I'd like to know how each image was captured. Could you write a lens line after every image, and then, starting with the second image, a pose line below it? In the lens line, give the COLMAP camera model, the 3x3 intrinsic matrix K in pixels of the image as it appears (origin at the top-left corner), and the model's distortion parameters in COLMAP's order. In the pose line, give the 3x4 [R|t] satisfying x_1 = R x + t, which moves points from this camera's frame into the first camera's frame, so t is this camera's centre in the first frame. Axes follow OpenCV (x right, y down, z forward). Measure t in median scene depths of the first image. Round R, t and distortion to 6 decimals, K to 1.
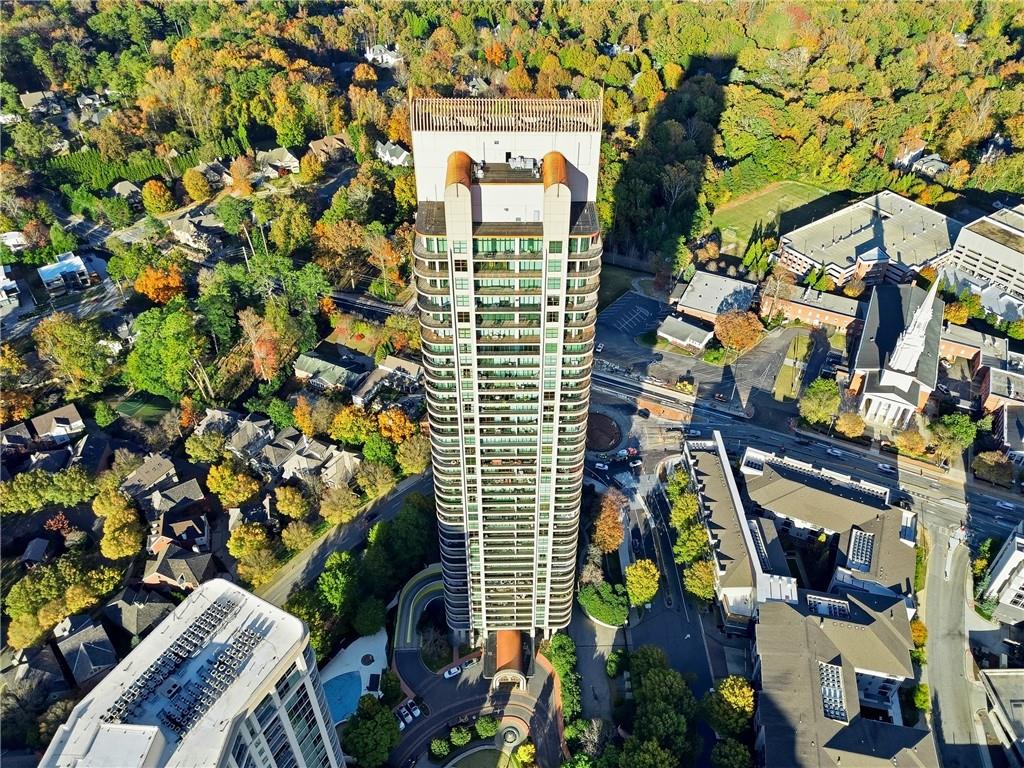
lens RADIAL K [[744.7, 0, 527.7], [0, 744.7, 380.3], [0, 0, 1]] dist [0.073586, -0.063720]
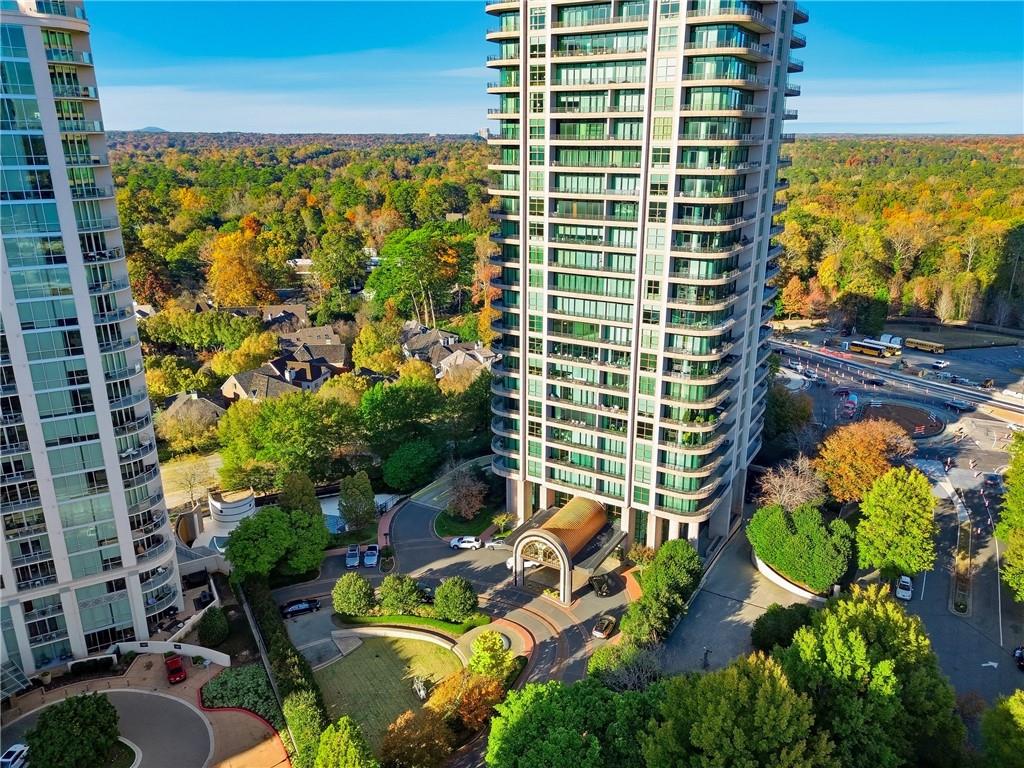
lens RADIAL K [[744.7, 0, 527.7], [0, 744.7, 380.3], [0, 0, 1]] dist [0.073586, -0.063720]
pose [[0.851203, 0.153212, -0.501976, 0.154669], [-0.334684, 0.895196, -0.294296, 0.345124], [0.404277, 0.418509, 0.813271, 0.428809]]
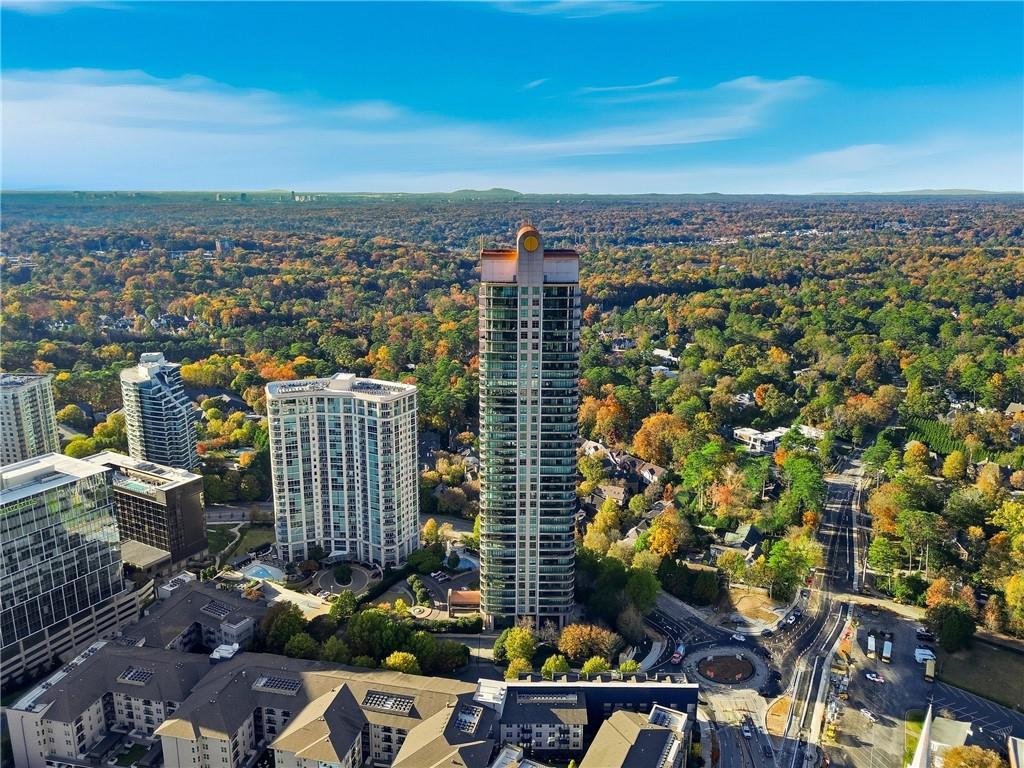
lens RADIAL K [[744.7, 0, 527.7], [0, 744.7, 380.3], [0, 0, 1]] dist [0.073586, -0.063720]
pose [[-0.003537, 0.225610, -0.974211, 1.031686], [-0.660140, 0.731245, 0.171740, -0.214777], [0.751134, 0.643724, 0.146347, 0.488259]]
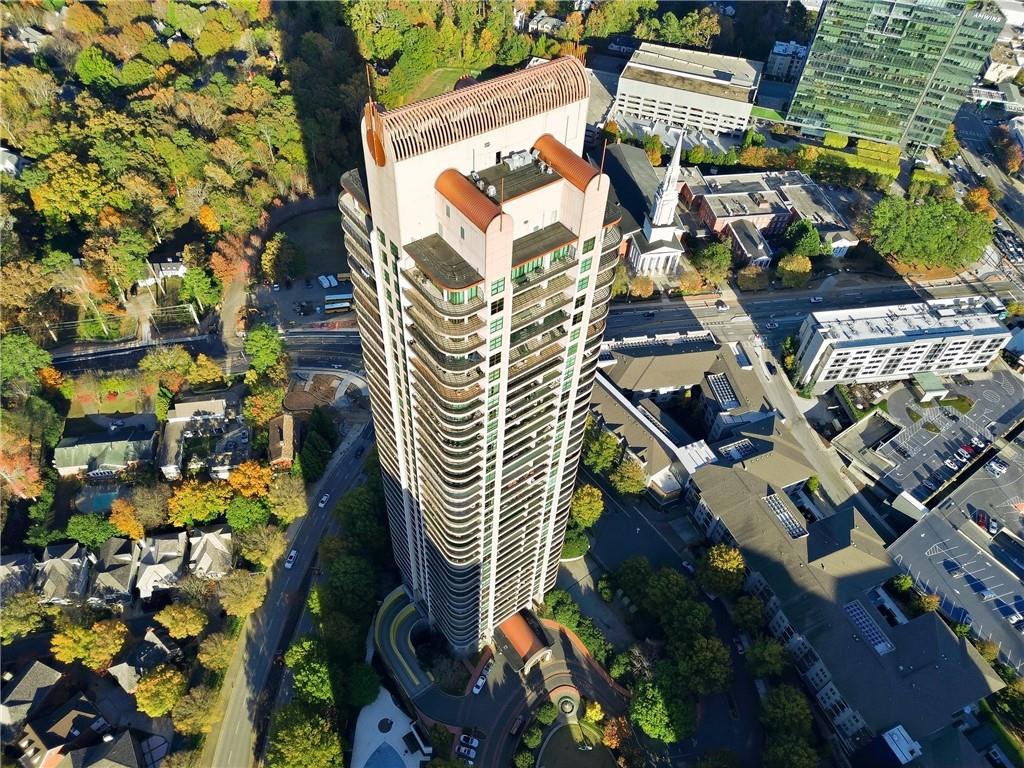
lens RADIAL K [[708.6, 0, 495.7], [0, 708.6, 386.0], [0, 0, 1]] dist [0.054644, -0.032346]
pose [[0.829797, -0.412964, 0.375363, -0.216450], [0.348625, 0.908815, 0.229165, -0.130824], [-0.435772, -0.059299, 0.898102, 0.155803]]
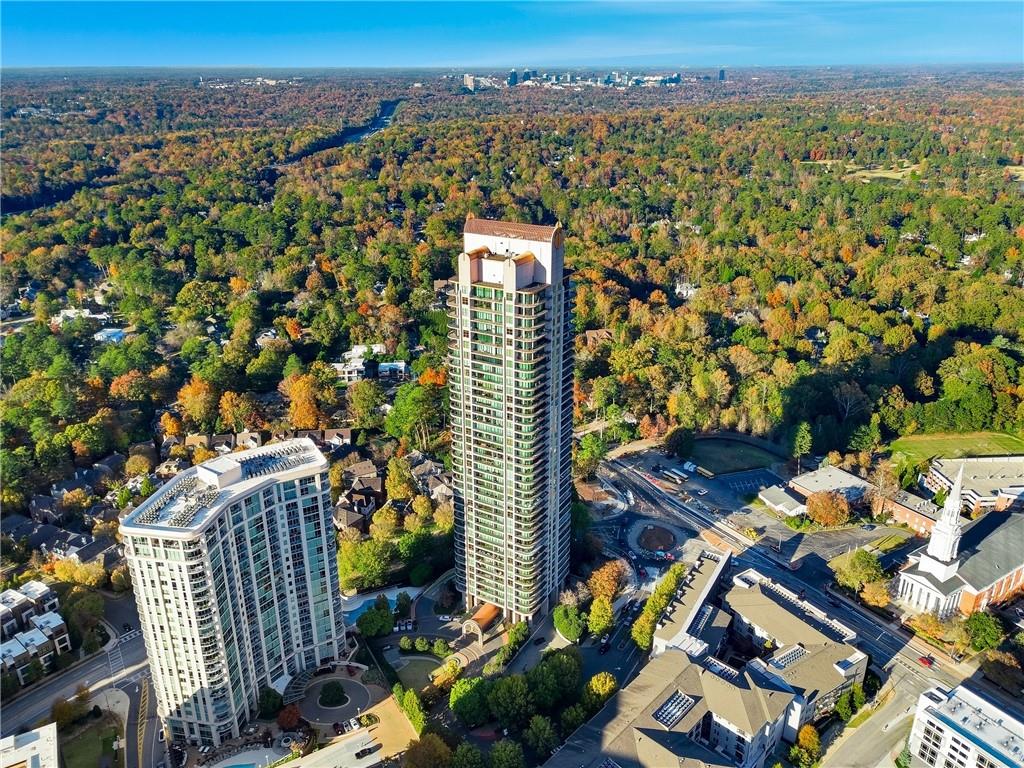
lens RADIAL K [[747.7, 0, 512.0], [0, 747.7, 384.0], [0, 0, 1]] dist [0.051783, -0.002771]
pose [[0.848958, 0.186711, -0.494378, 0.497526], [-0.335141, 0.913537, -0.230498, 0.218525], [0.408597, 0.361370, 0.838129, -0.225953]]
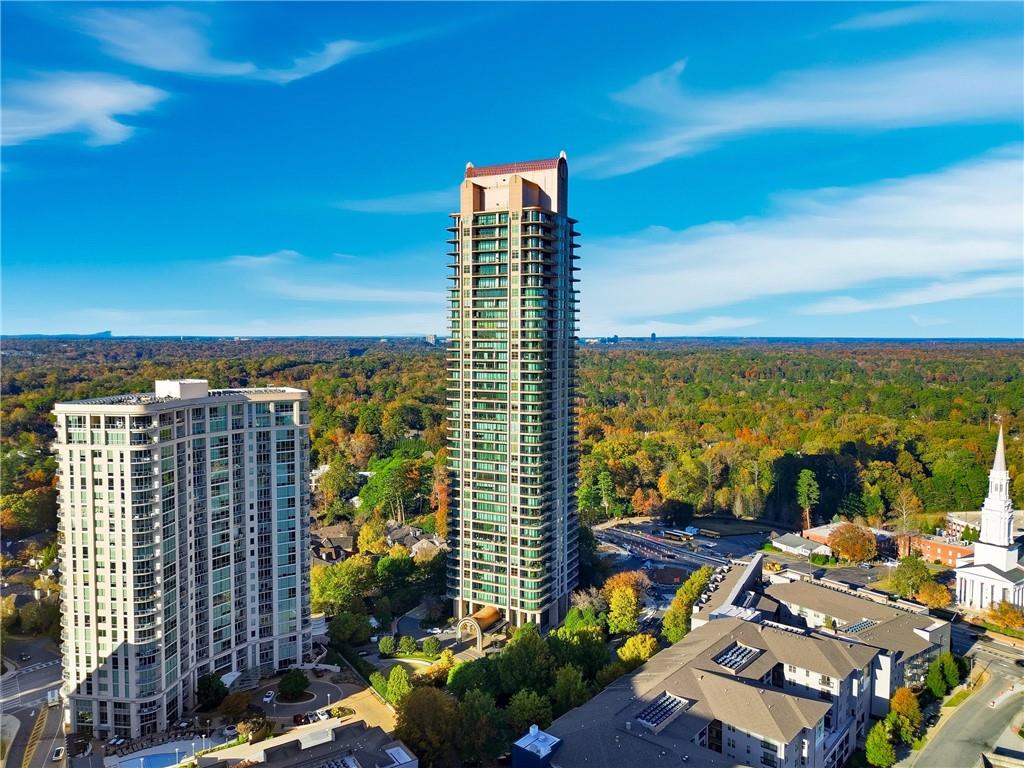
lens RADIAL K [[725.3, 0, 508.7], [0, 725.3, 390.6], [0, 0, 1]] dist [0.080766, -0.061902]
pose [[0.876815, 0.024408, -0.480208, 0.428538], [-0.306459, 0.797944, -0.519007, 0.519146], [0.370512, 0.602237, 0.707129, 0.022374]]
